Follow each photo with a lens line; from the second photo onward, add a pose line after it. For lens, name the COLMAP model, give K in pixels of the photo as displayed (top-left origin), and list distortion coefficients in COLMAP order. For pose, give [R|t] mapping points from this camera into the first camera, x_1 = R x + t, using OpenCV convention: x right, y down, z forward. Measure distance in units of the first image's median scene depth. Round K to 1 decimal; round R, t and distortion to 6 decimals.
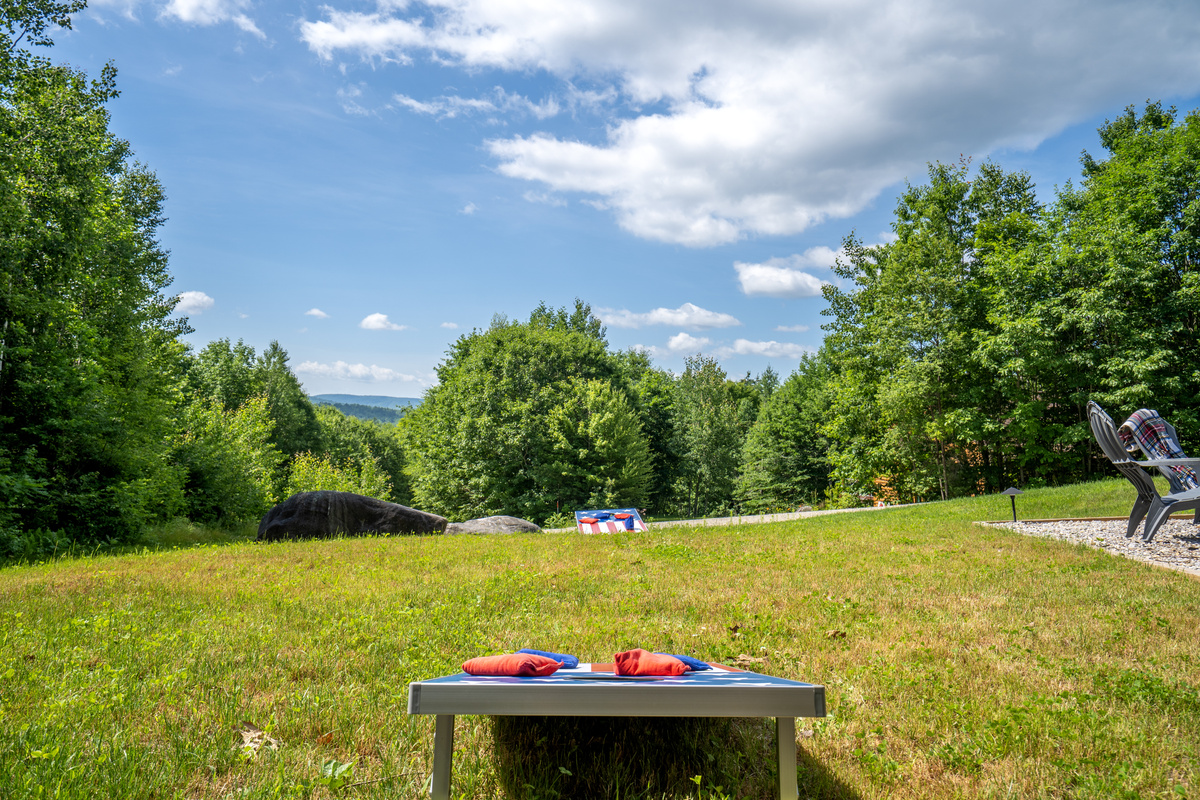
lens RADIAL K [[910.0, 0, 591.8], [0, 910.0, 398.2], [0, 0, 1]] dist [0.019671, 0.024536]
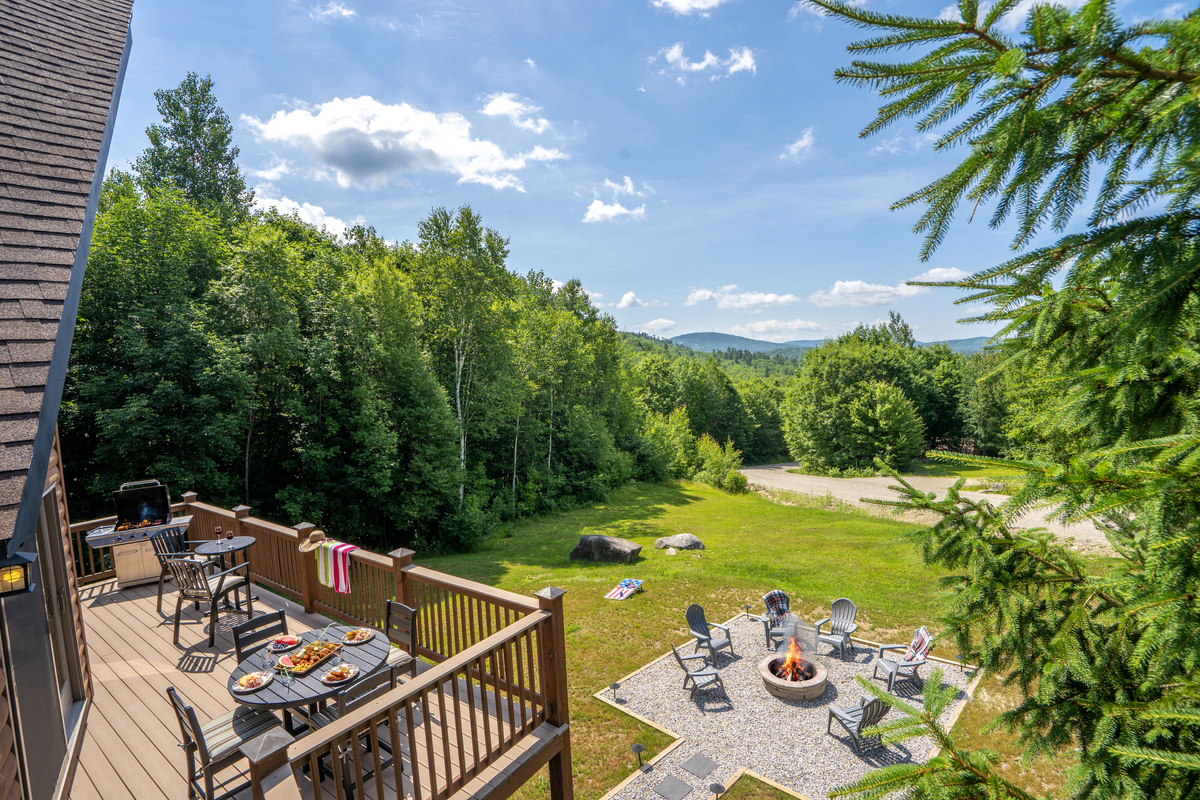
lens RADIAL K [[559.0, 0, 598.0], [0, 559.0, 395.8], [0, 0, 1]] dist [-0.041147, 0.009644]
pose [[0.812076, -0.025921, -0.582976, 0.167454], [0.079498, 0.994613, 0.066516, -0.101090], [0.578111, -0.100361, 0.809762, -0.074975]]
